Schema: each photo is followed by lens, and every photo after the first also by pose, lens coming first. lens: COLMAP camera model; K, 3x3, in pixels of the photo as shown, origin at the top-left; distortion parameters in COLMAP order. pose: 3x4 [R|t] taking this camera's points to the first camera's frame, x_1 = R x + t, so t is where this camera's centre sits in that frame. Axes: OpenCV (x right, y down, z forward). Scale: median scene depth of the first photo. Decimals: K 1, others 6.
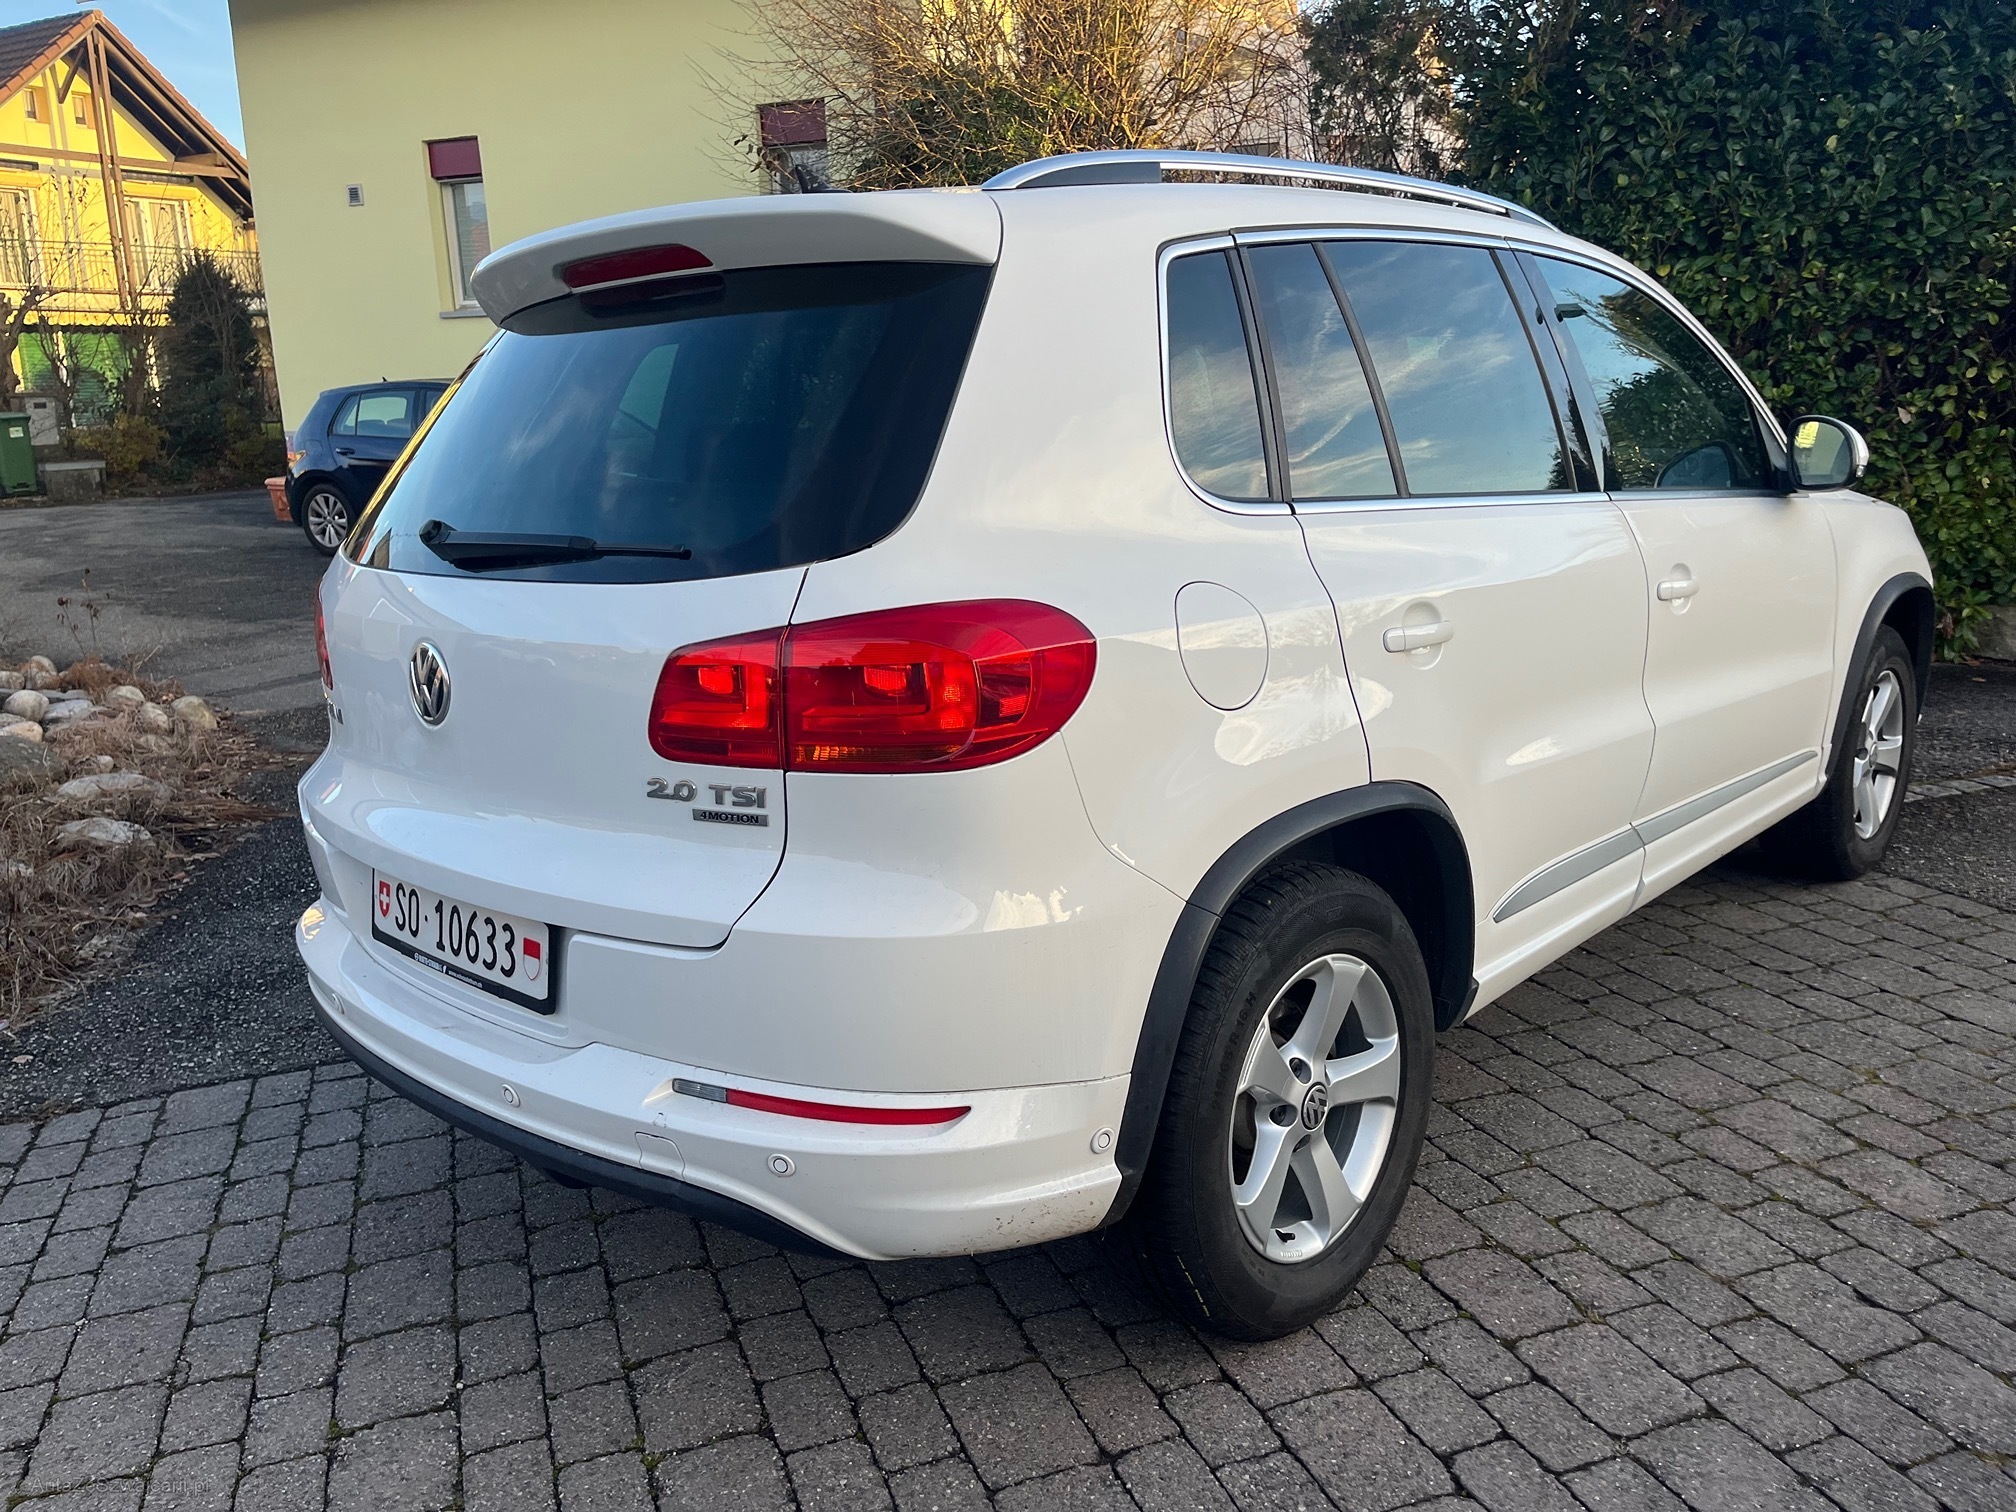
lens RADIAL K [[1536.9, 0, 1009.4], [0, 1536.9, 767.5], [0, 0, 1]] dist [0.046864, -0.076655]
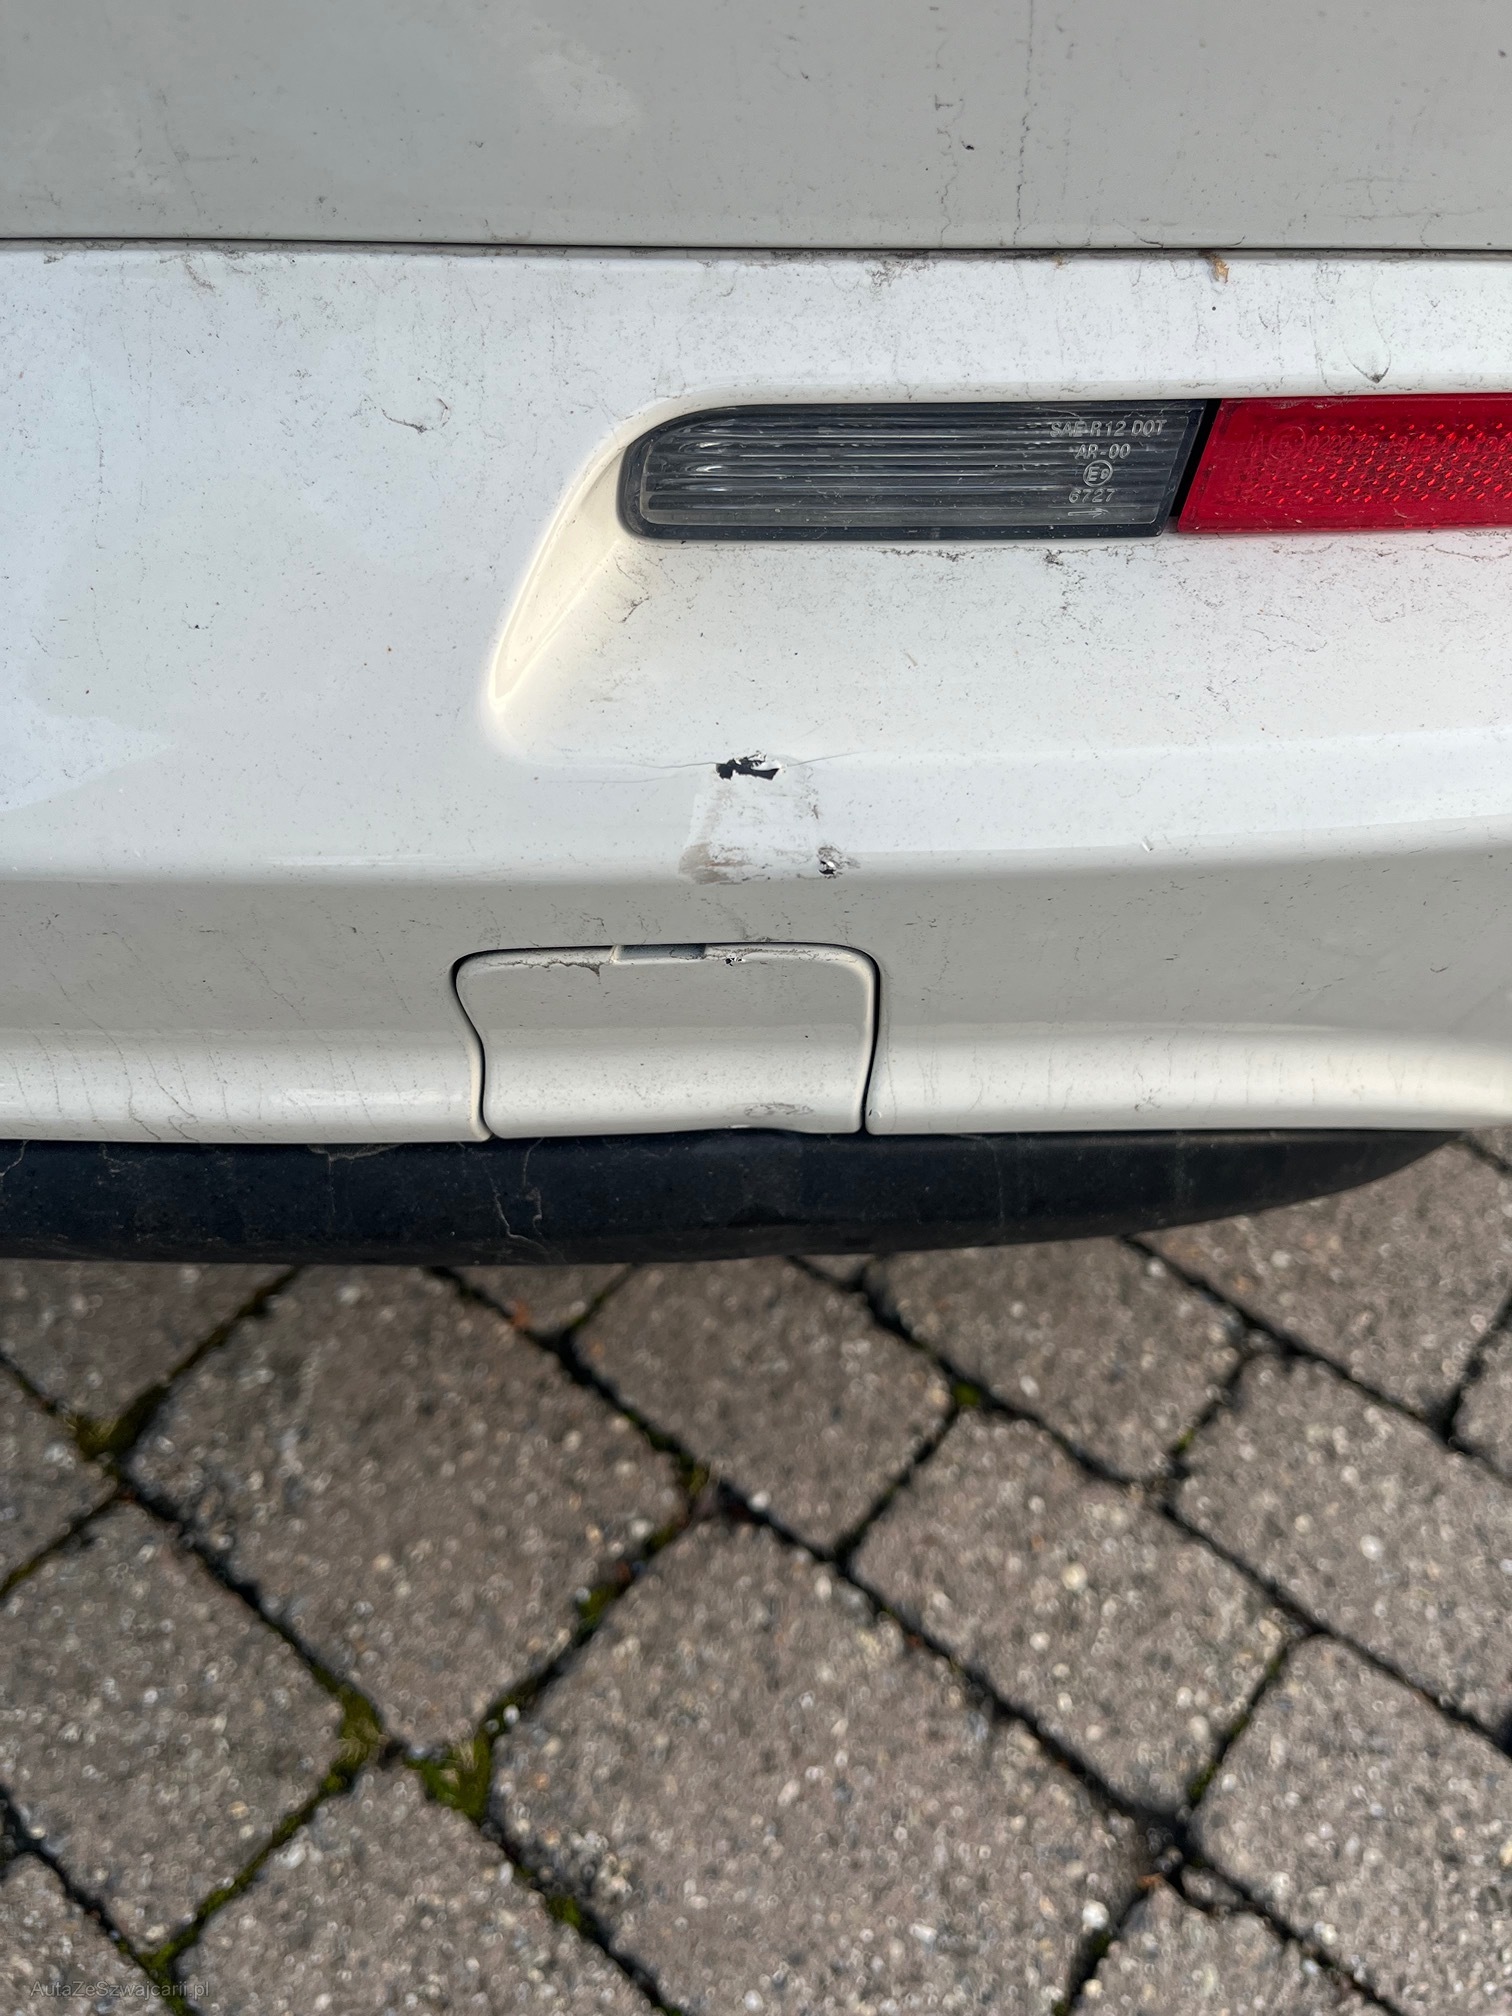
lens RADIAL K [[1536.9, 0, 745.6], [0, 1536.9, 1025.8], [0, 0, 1]] dist [0.046864, -0.076655]
pose [[0.862844, -0.345536, 0.368924, -0.238814], [0.072943, 0.807341, 0.585559, 0.156845], [-0.500179, -0.478336, 0.721814, 0.810734]]
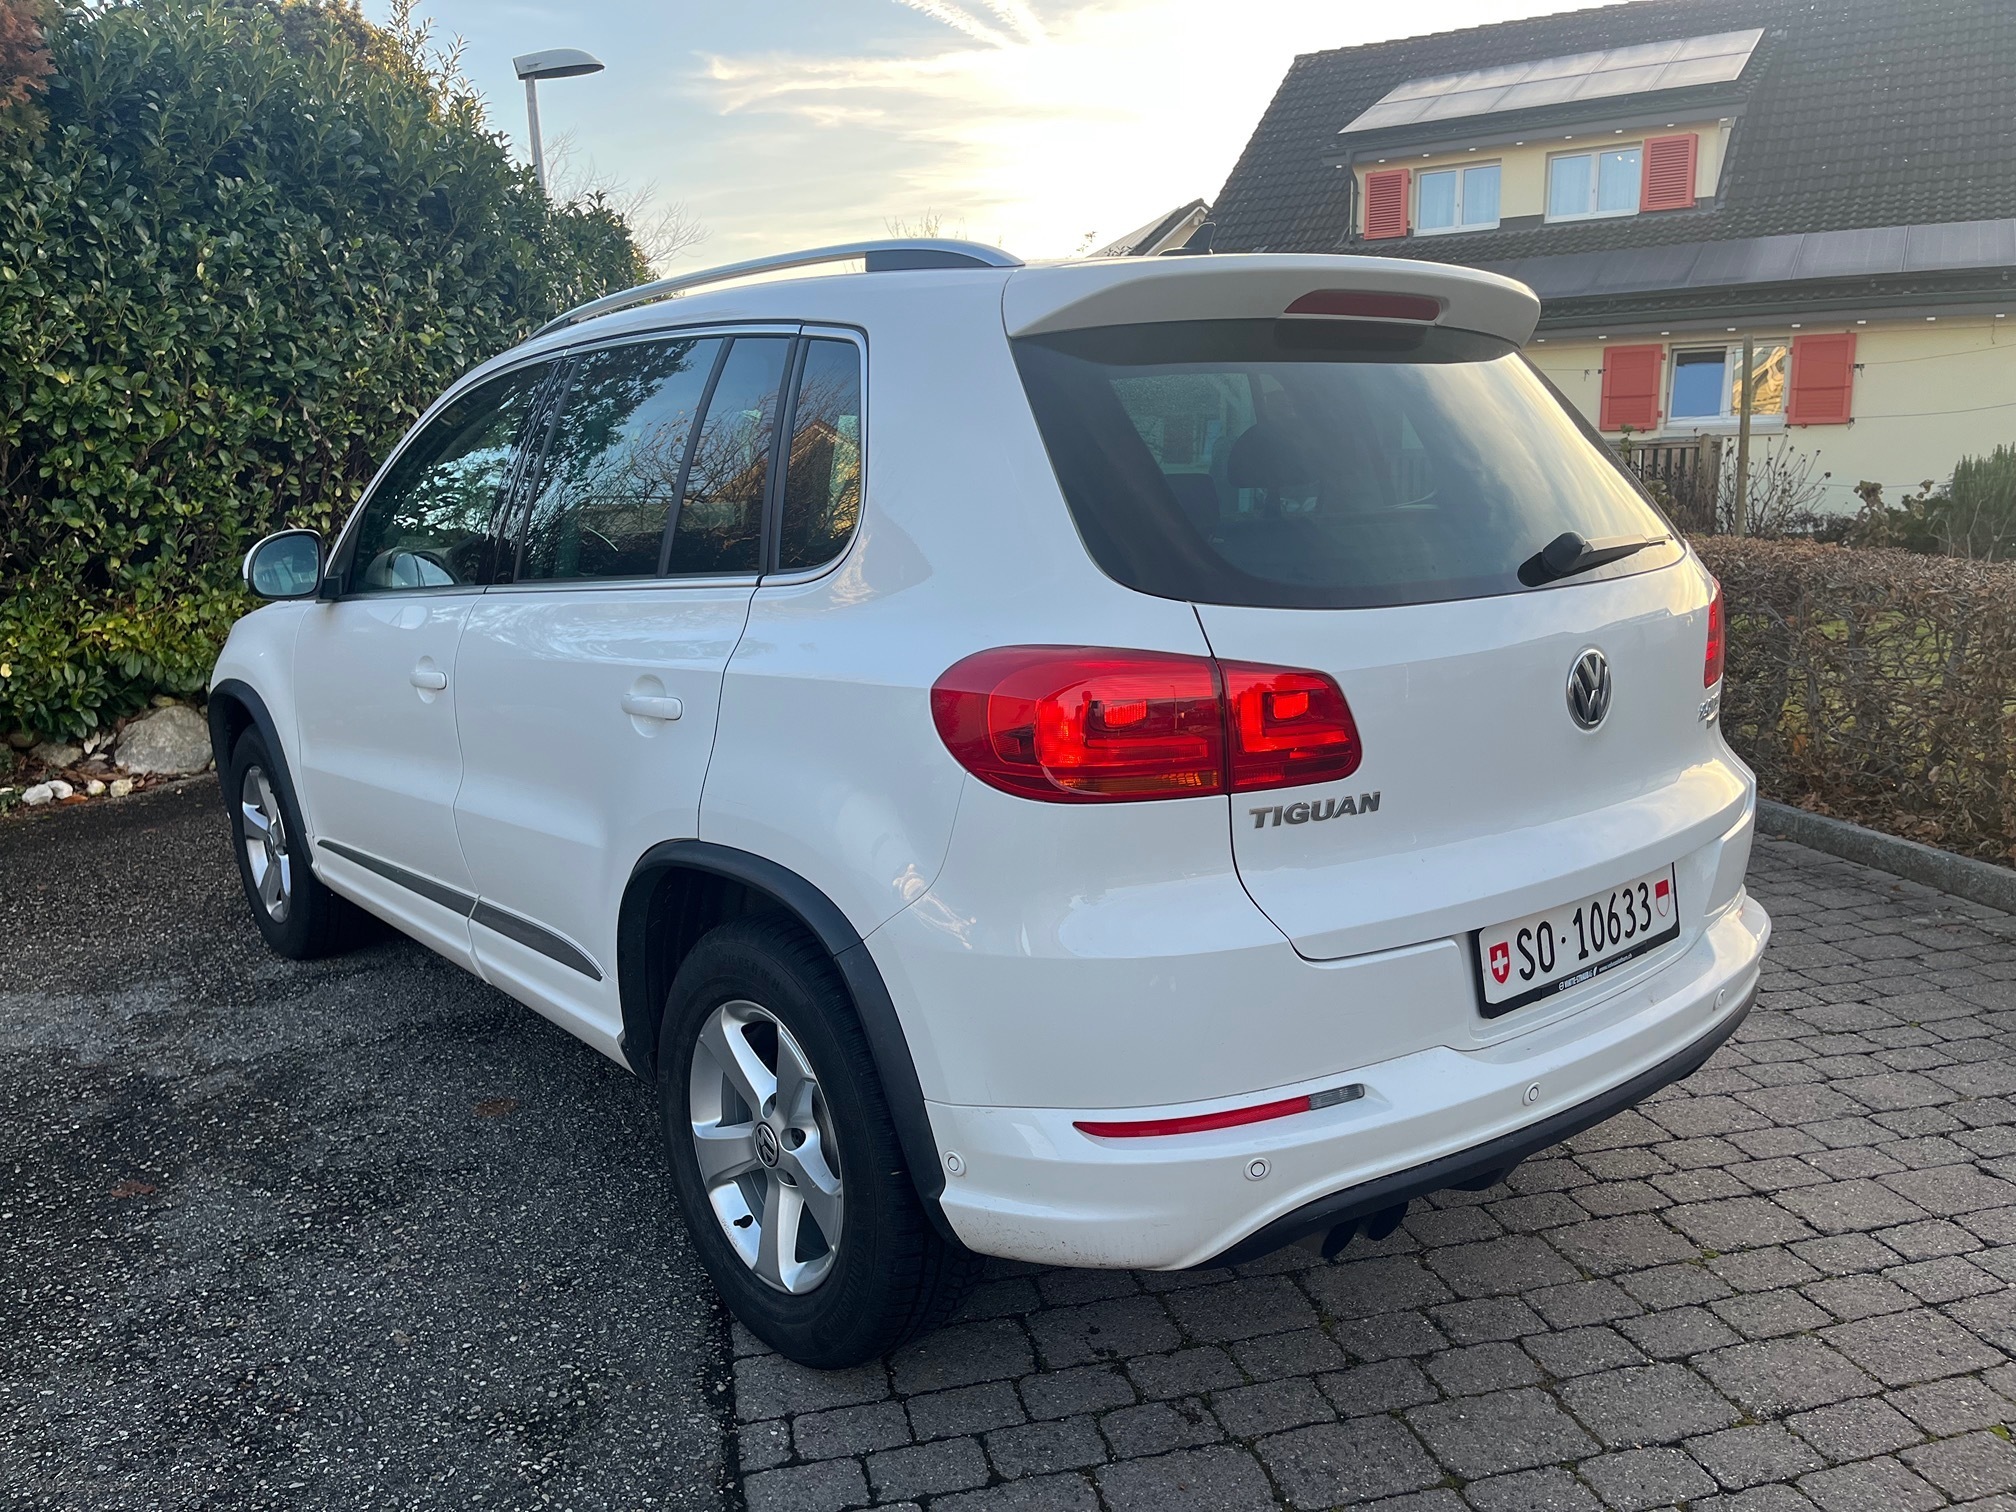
lens RADIAL K [[1536.9, 0, 1021.2], [0, 1536.9, 743.3], [0, 0, 1]] dist [0.046864, -0.076655]
pose [[0.102251, -0.136342, 0.985371, -1.451228], [0.249812, 0.962338, 0.107233, -0.226859], [-0.962880, 0.235193, 0.132460, 1.252086]]
